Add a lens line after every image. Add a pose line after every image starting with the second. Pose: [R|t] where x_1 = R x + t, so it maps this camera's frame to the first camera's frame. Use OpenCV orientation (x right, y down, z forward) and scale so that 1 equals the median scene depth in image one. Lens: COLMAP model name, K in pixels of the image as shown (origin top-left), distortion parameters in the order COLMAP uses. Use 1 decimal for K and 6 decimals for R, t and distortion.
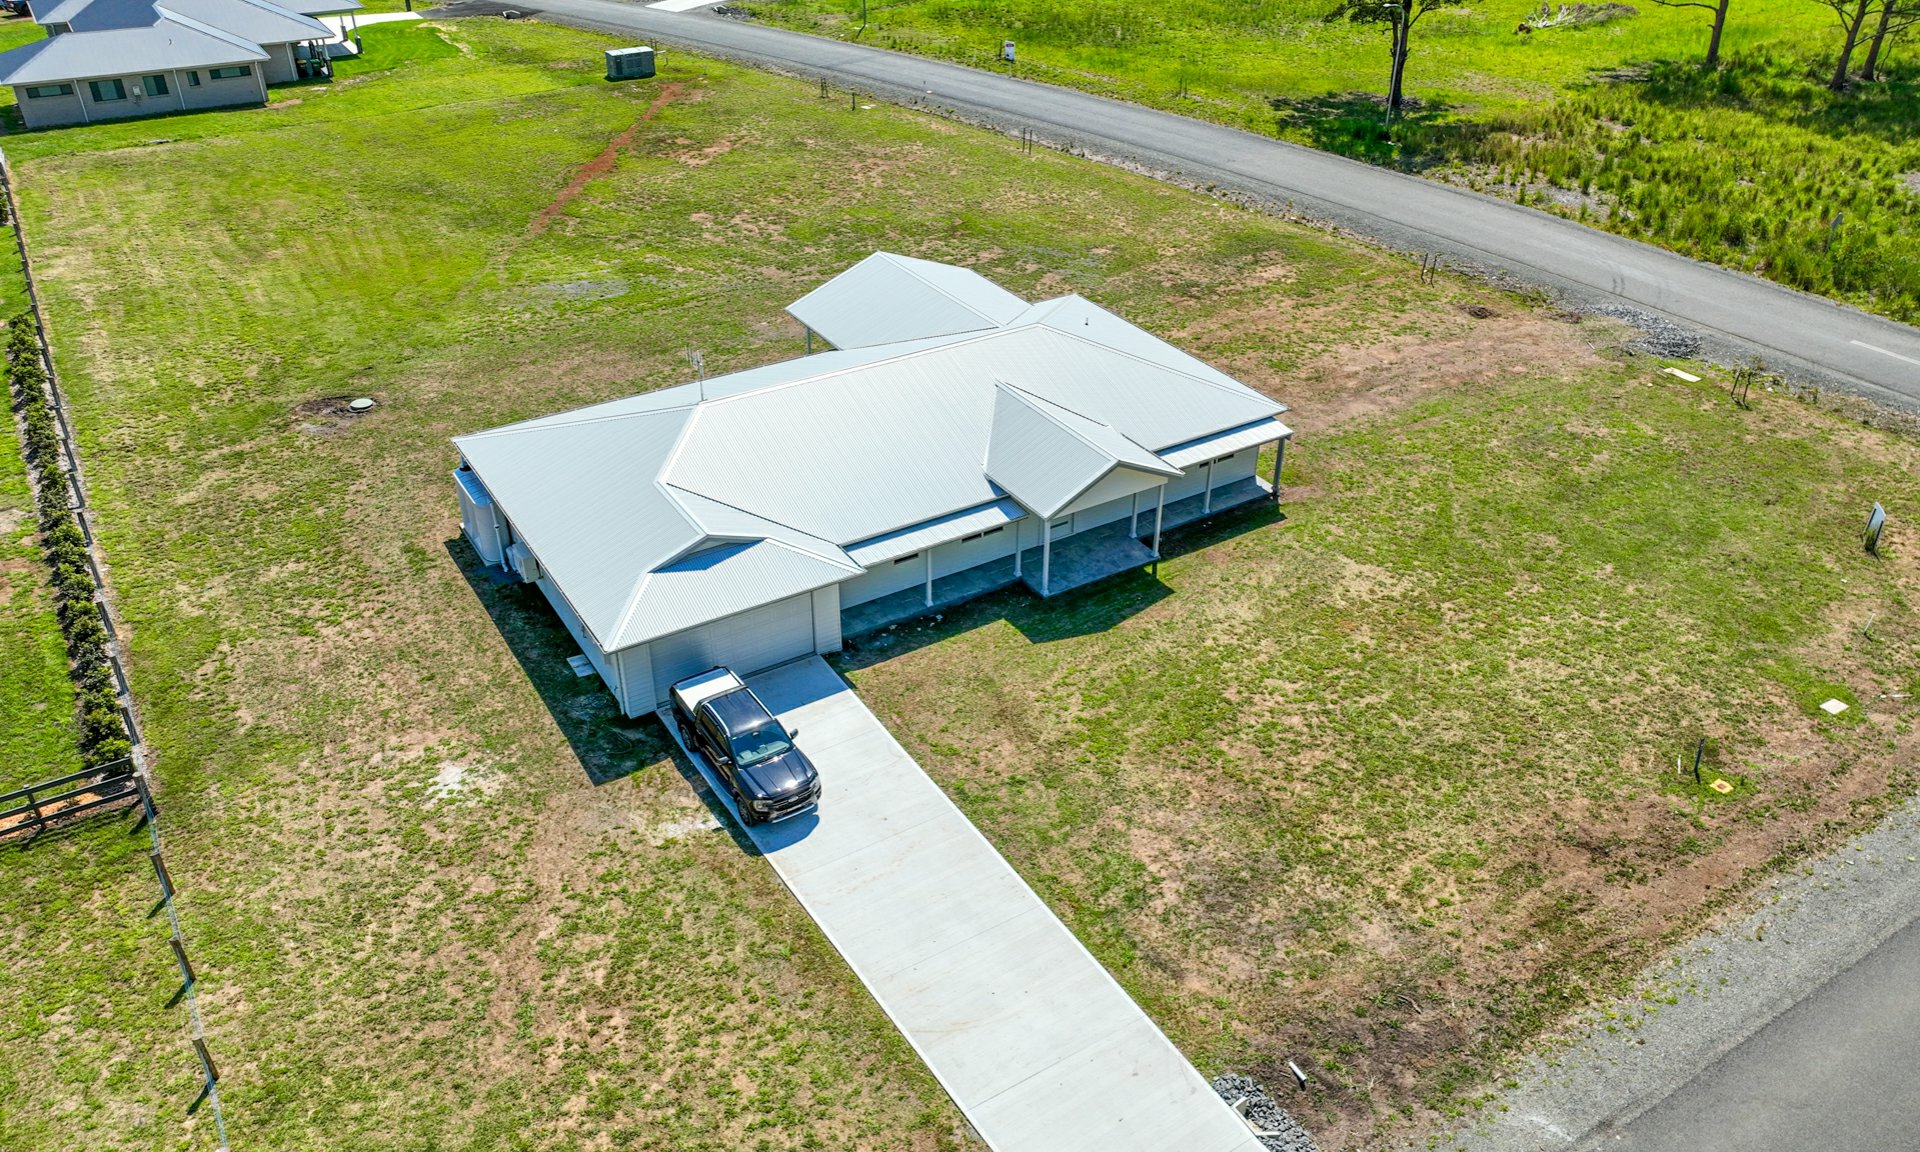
lens RADIAL K [[1433.9, 0, 960.0], [0, 1433.9, 576.0], [0, 0, 1]] dist [0.000814, 0.011246]
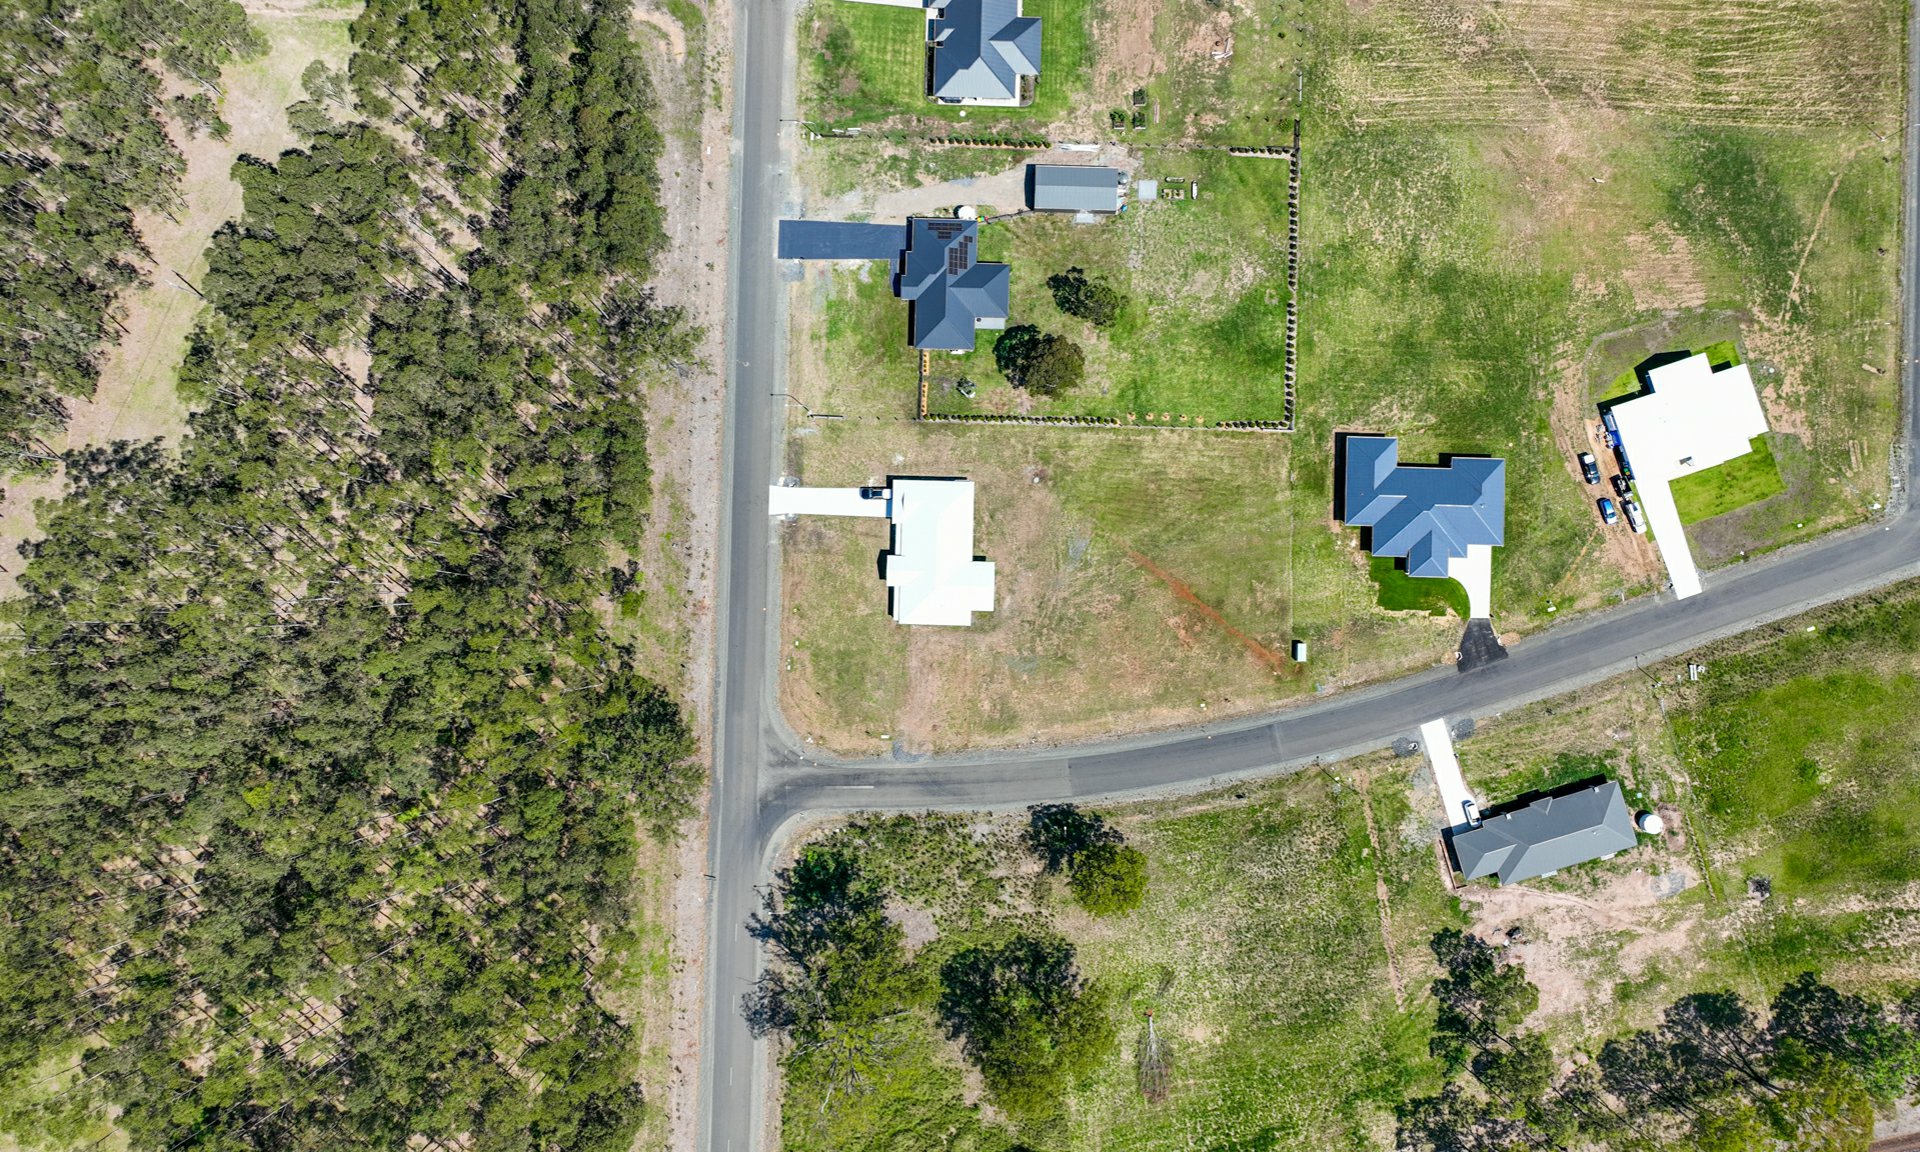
lens RADIAL K [[1433.9, 0, 960.0], [0, 1433.9, 576.0], [0, 0, 1]] dist [0.000814, 0.011246]
pose [[-0.551368, 0.833223, -0.041619, 0.178553], [-0.462232, -0.263581, 0.846680, -4.394289], [0.694503, 0.486070, 0.530473, -1.598855]]
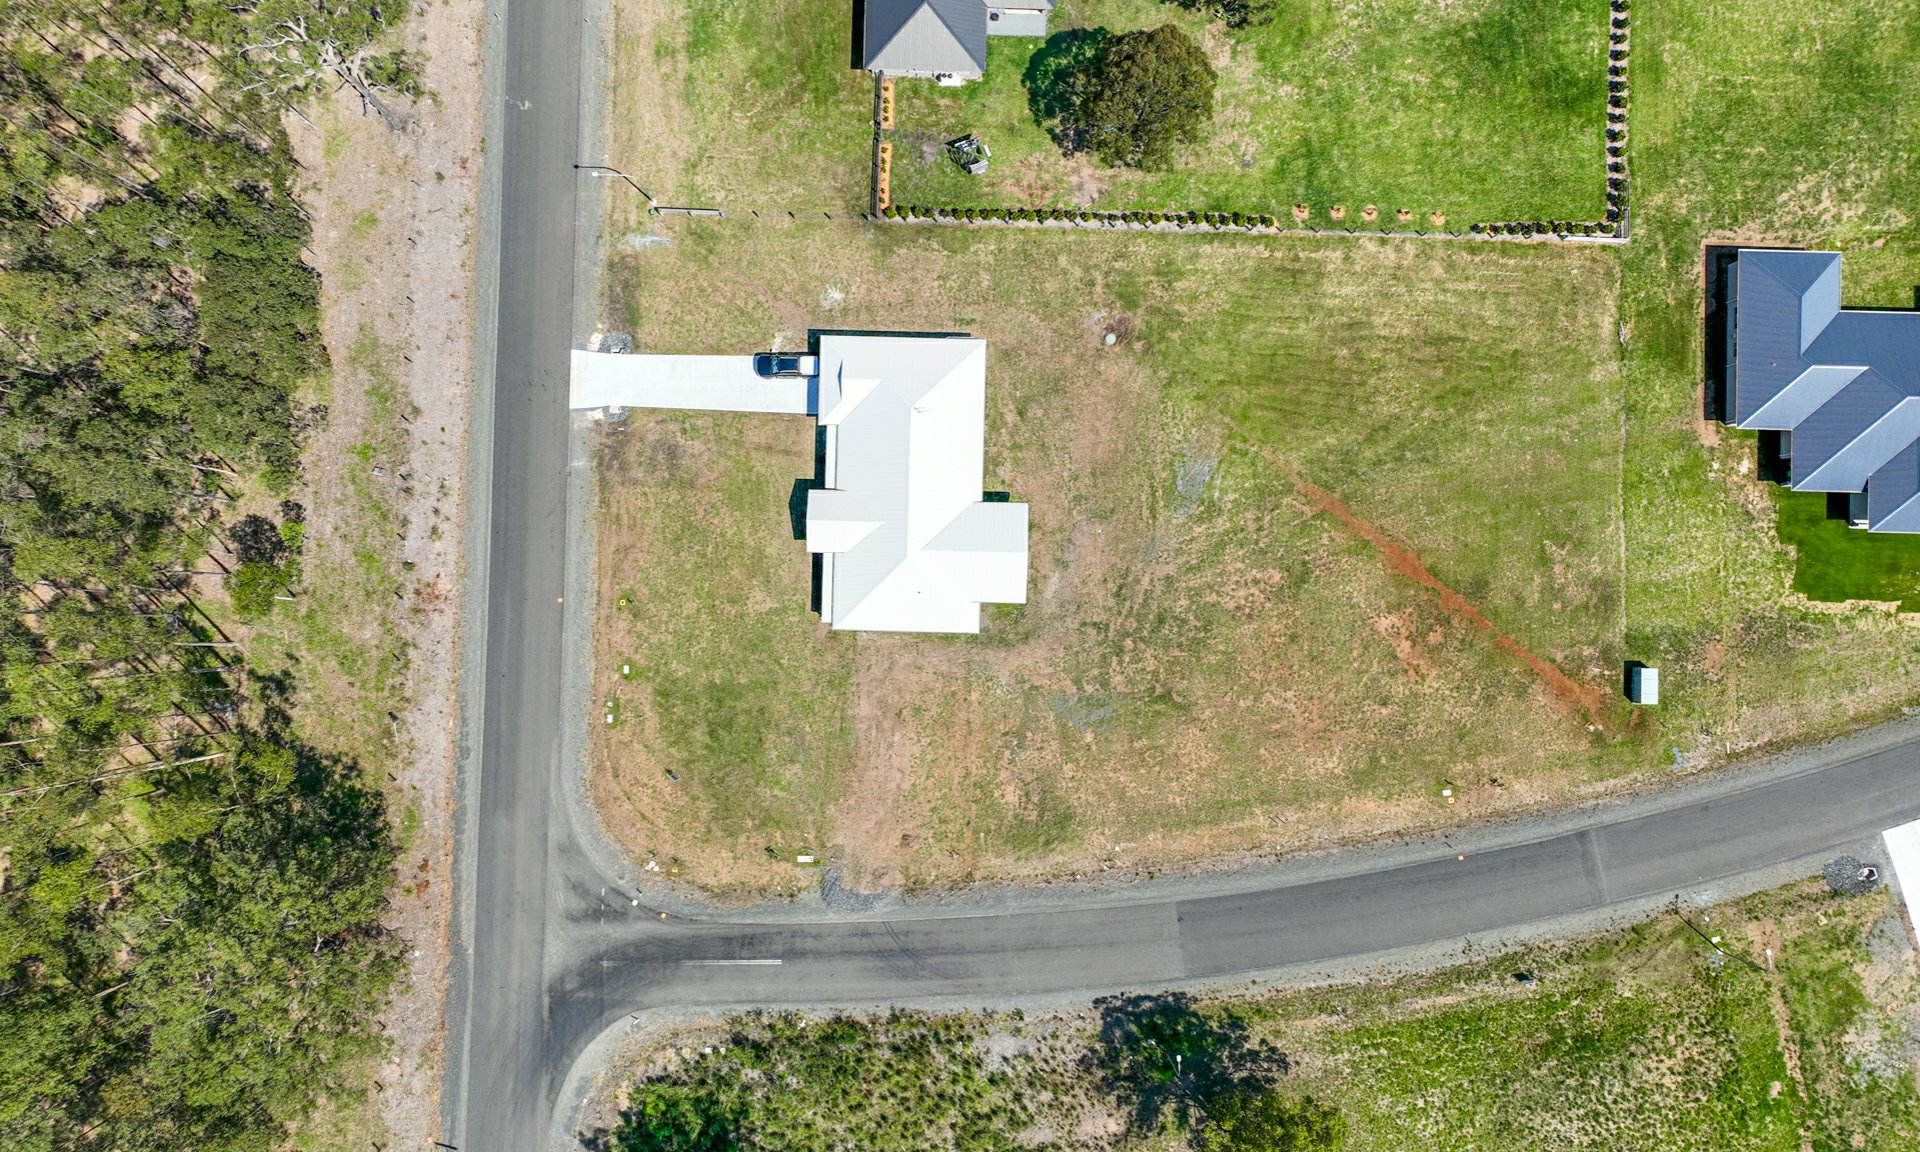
lens RADIAL K [[1433.9, 0, 960.0], [0, 1433.9, 576.0], [0, 0, 1]] dist [0.000814, 0.011246]
pose [[-0.550216, 0.834168, -0.037766, 0.122800], [-0.464999, -0.268519, 0.843607, -2.246176], [0.693569, 0.481727, 0.535631, -0.216364]]
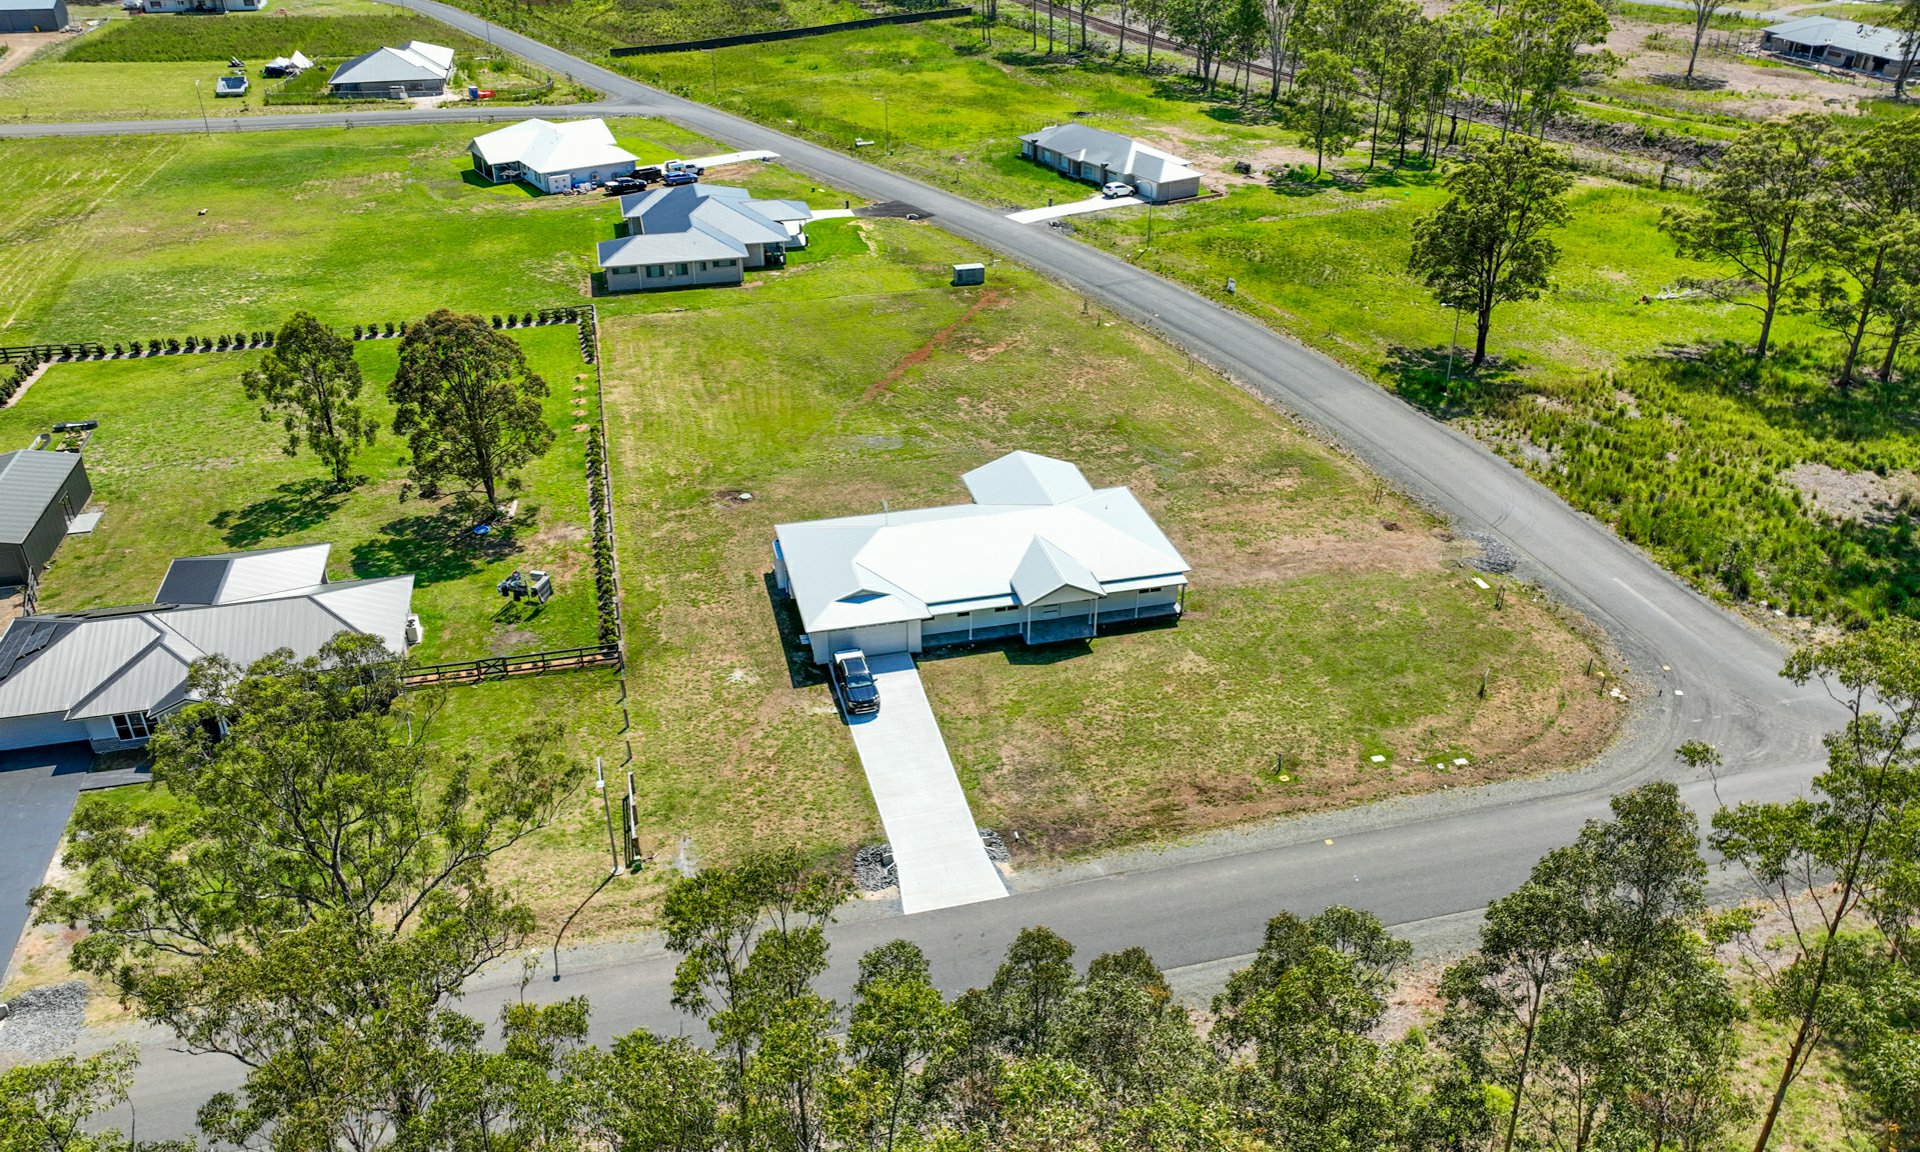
lens RADIAL K [[1433.9, 0, 960.0], [0, 1433.9, 576.0], [0, 0, 1]] dist [0.000814, 0.011246]
pose [[0.950257, 0.146956, -0.274619, 0.448499], [-0.160617, 0.986625, -0.027809, -0.008097], [0.266859, 0.070534, 0.961151, -0.855960]]
